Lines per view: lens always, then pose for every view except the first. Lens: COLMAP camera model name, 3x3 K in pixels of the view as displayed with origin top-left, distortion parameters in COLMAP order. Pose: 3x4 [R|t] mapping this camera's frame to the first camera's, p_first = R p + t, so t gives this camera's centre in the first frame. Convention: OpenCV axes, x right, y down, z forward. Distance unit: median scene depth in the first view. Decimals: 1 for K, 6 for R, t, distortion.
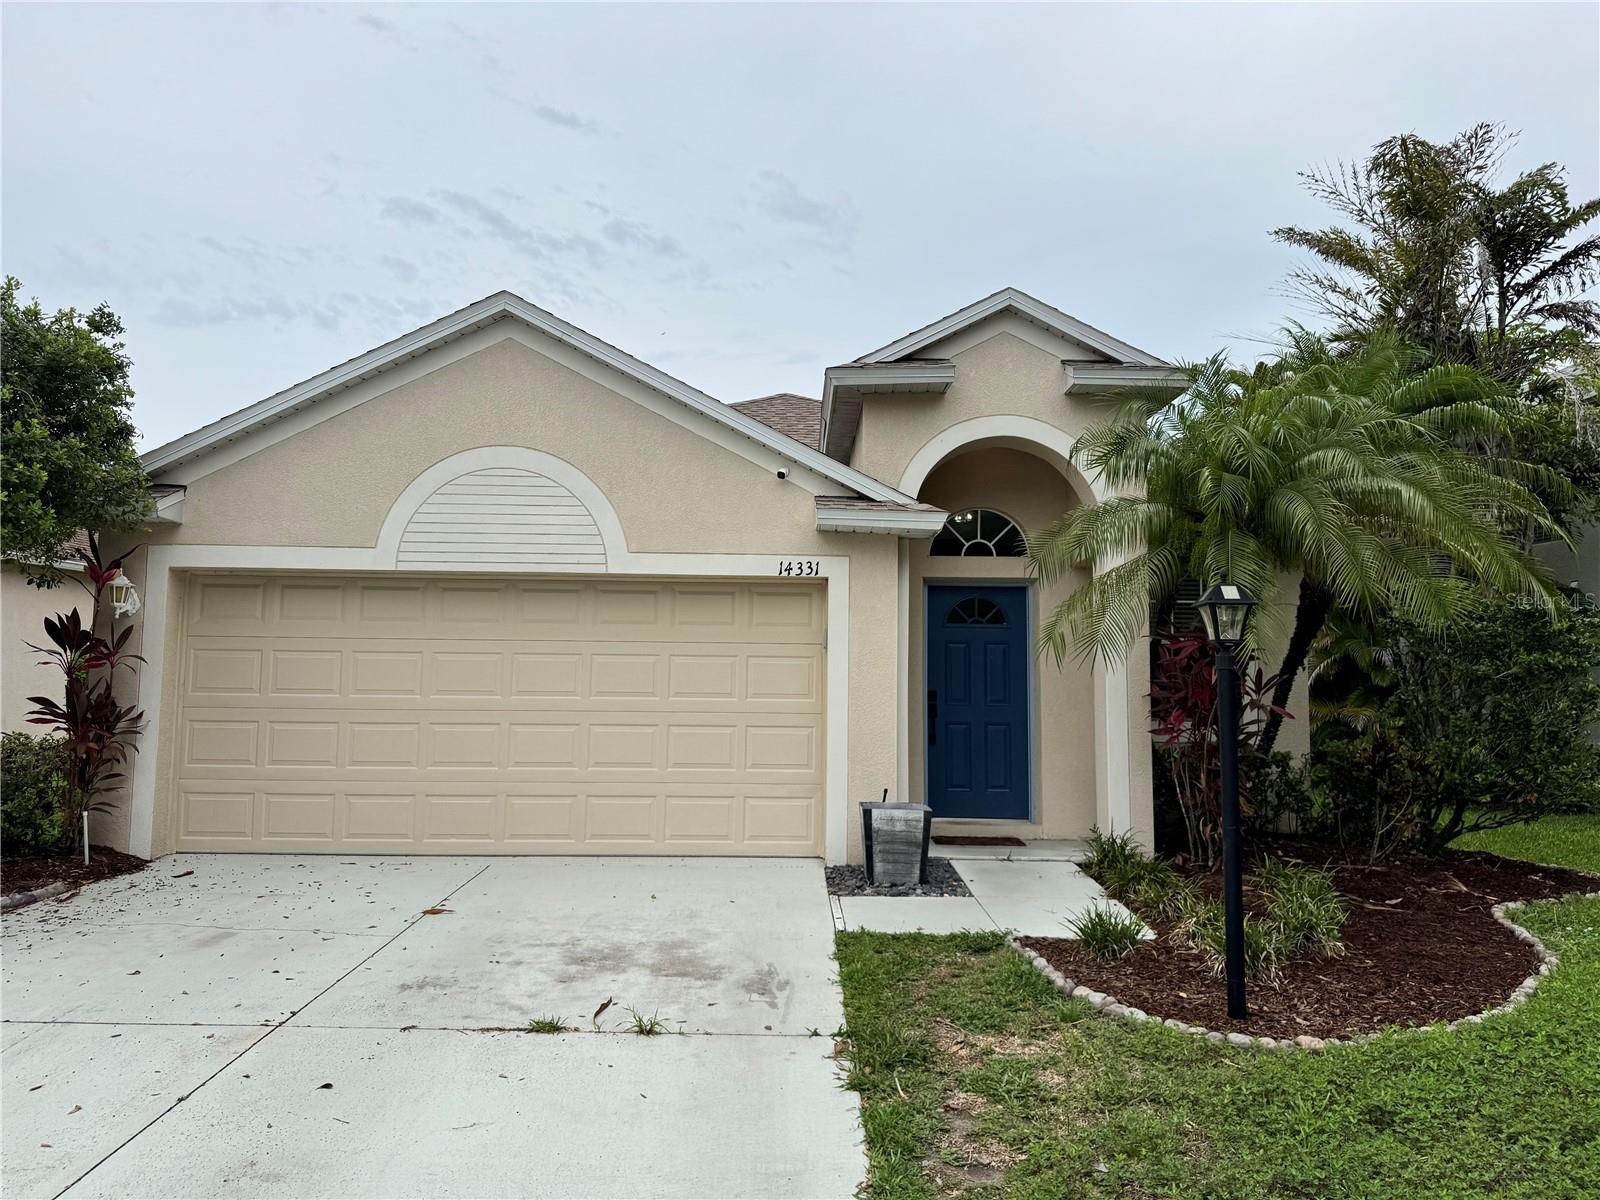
lens RADIAL K [[1117.4, 0, 800.0], [0, 1117.4, 600.0], [0, 0, 1]] dist [0.124425, -0.160601]
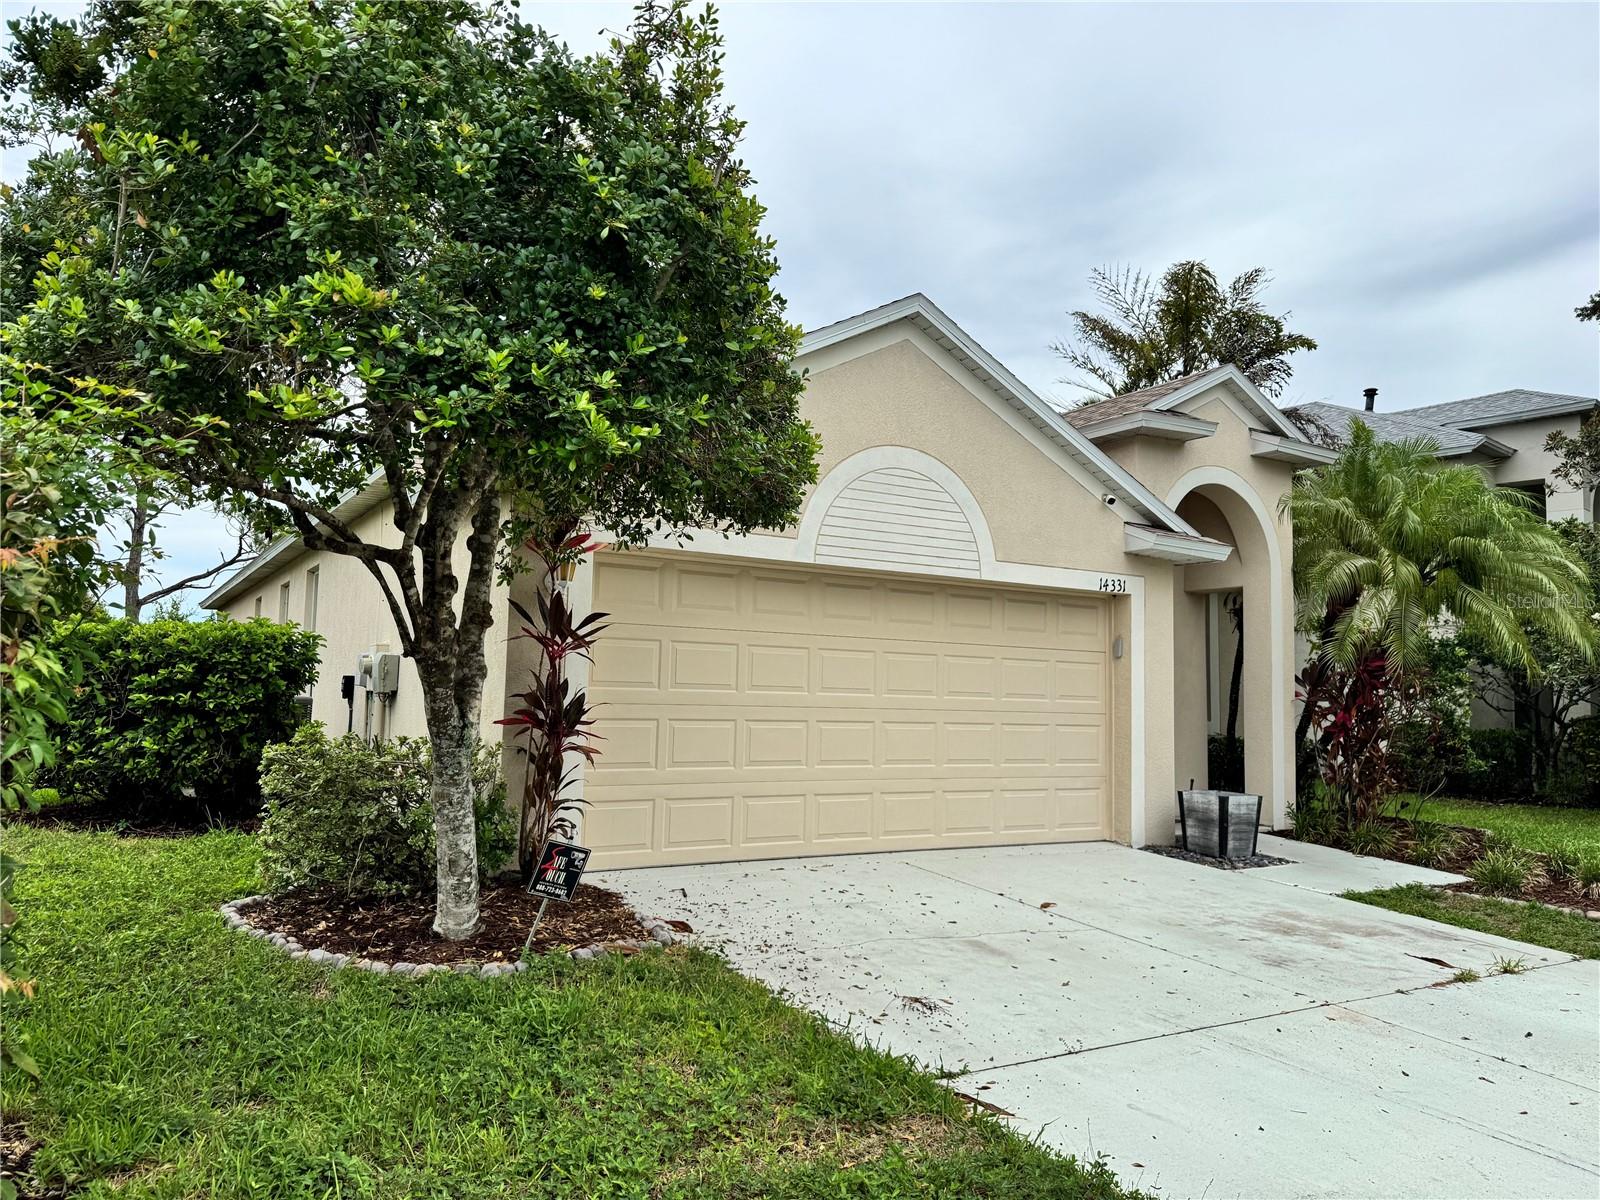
lens RADIAL K [[1117.4, 0, 800.0], [0, 1117.4, 600.0], [0, 0, 1]] dist [0.124425, -0.160601]
pose [[0.861242, 0.052042, 0.505523, -0.842395], [-0.059305, 0.998238, -0.001730, 0.007218], [-0.504723, -0.028491, 0.862811, 0.179149]]
